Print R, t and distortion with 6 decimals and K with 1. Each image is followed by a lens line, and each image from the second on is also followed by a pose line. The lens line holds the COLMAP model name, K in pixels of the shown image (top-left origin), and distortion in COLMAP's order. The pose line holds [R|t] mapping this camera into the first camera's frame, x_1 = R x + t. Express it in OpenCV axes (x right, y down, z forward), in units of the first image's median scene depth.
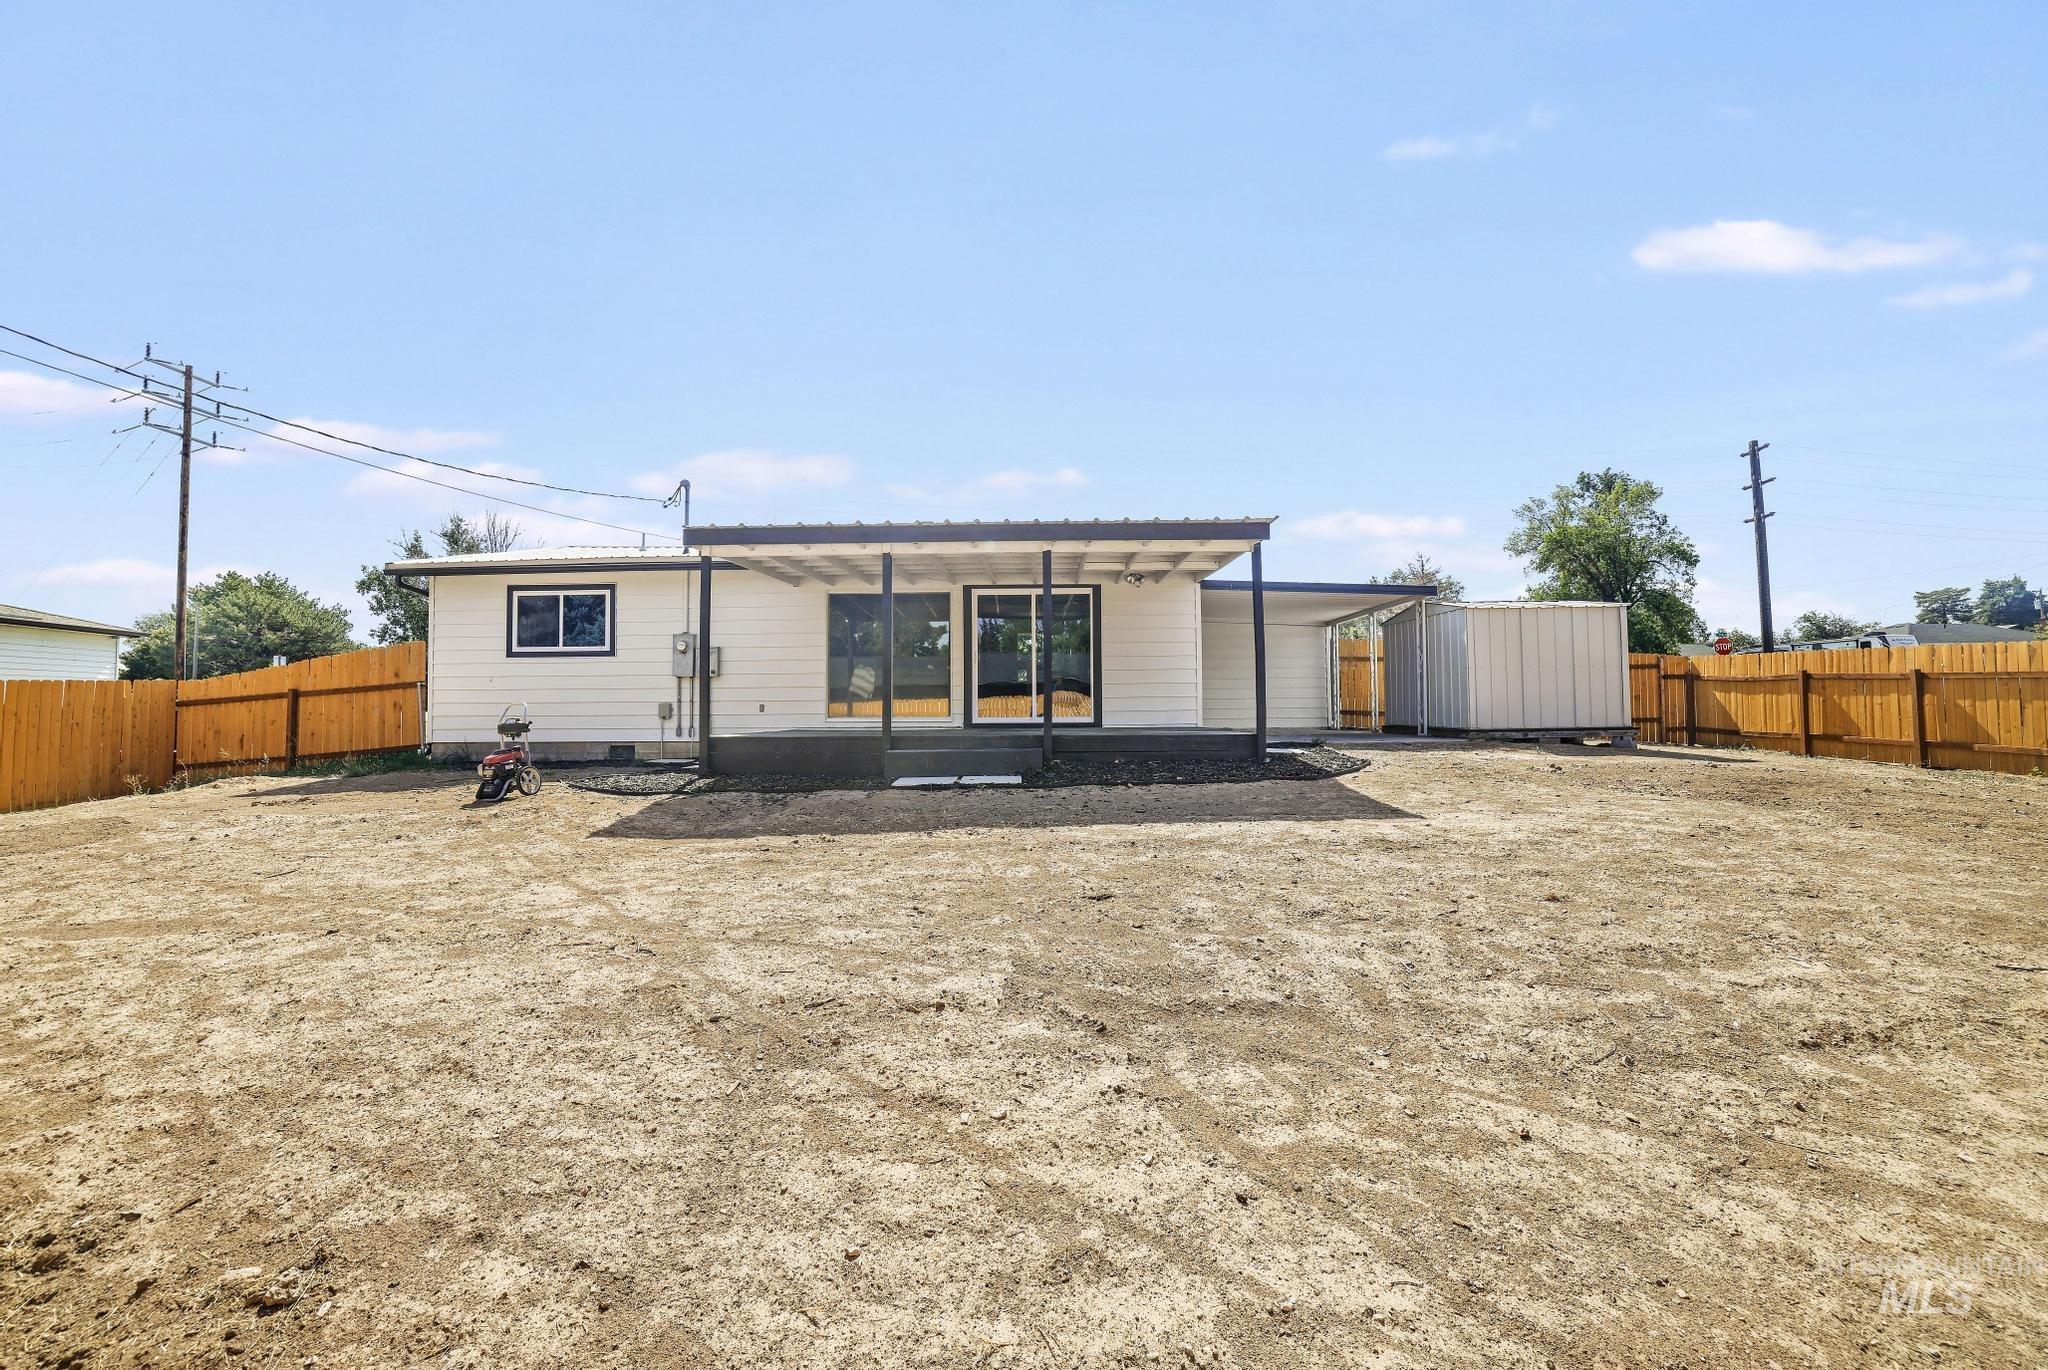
lens RADIAL K [[908.1, 0, 1013.1], [0, 908.1, 677.1], [0, 0, 1]] dist [-0.025431, -0.000464]
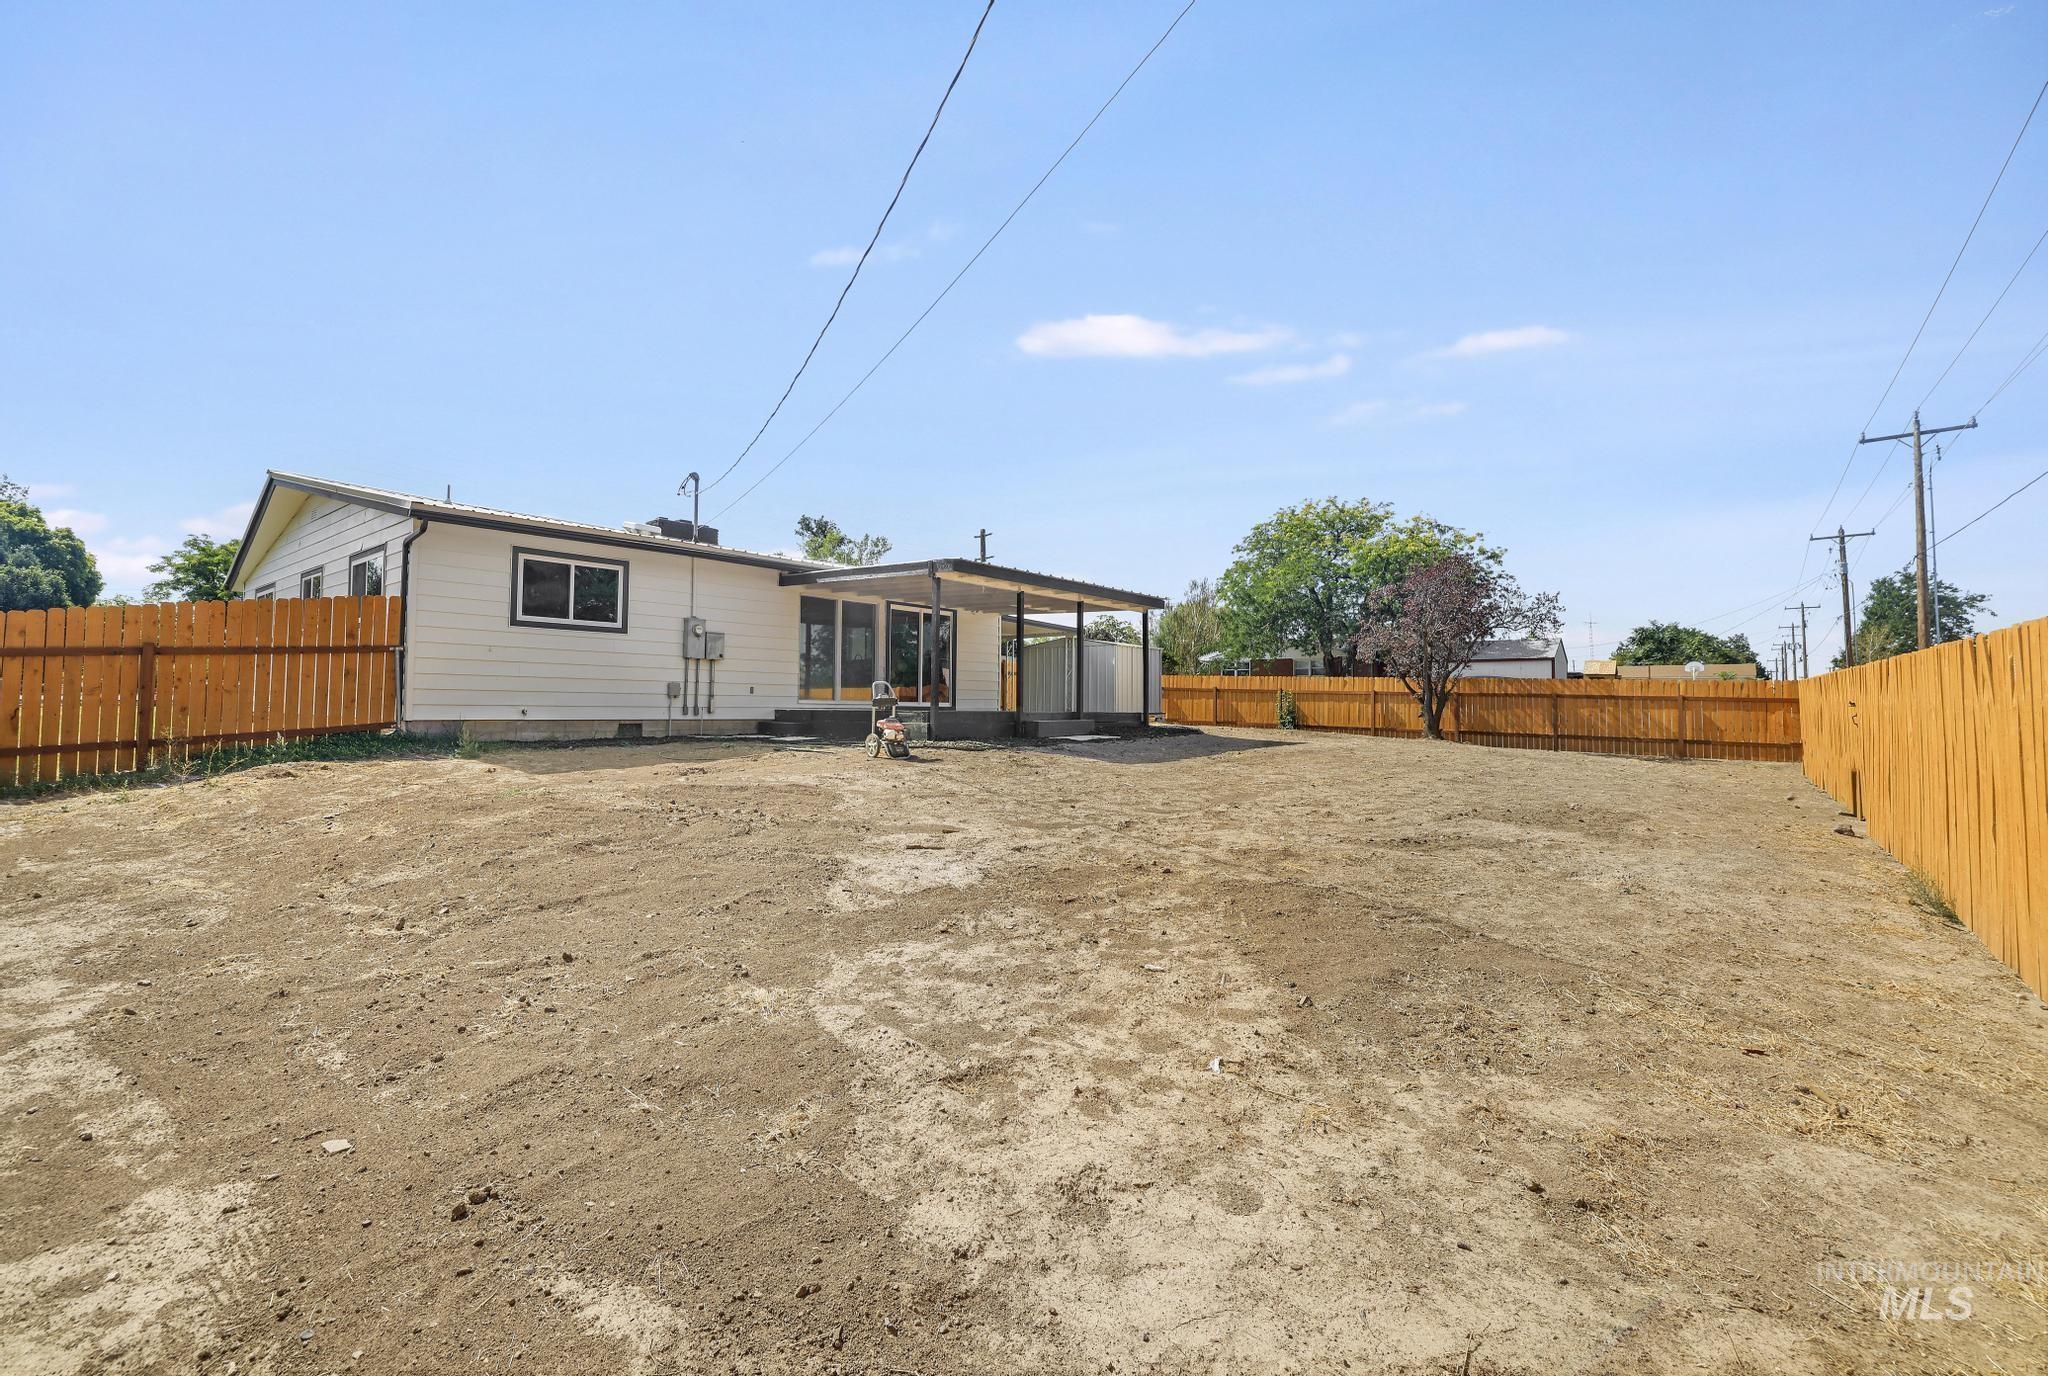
lens RADIAL K [[901.4, 0, 1008.6], [0, 901.4, 691.1], [0, 0, 1]] dist [0.000274, 0.000045]
pose [[0.621473, 0.027674, 0.782946, -0.953807], [-0.040431, 0.999177, -0.003224, 0.025883], [-0.782391, -0.029652, 0.622081, 0.051852]]
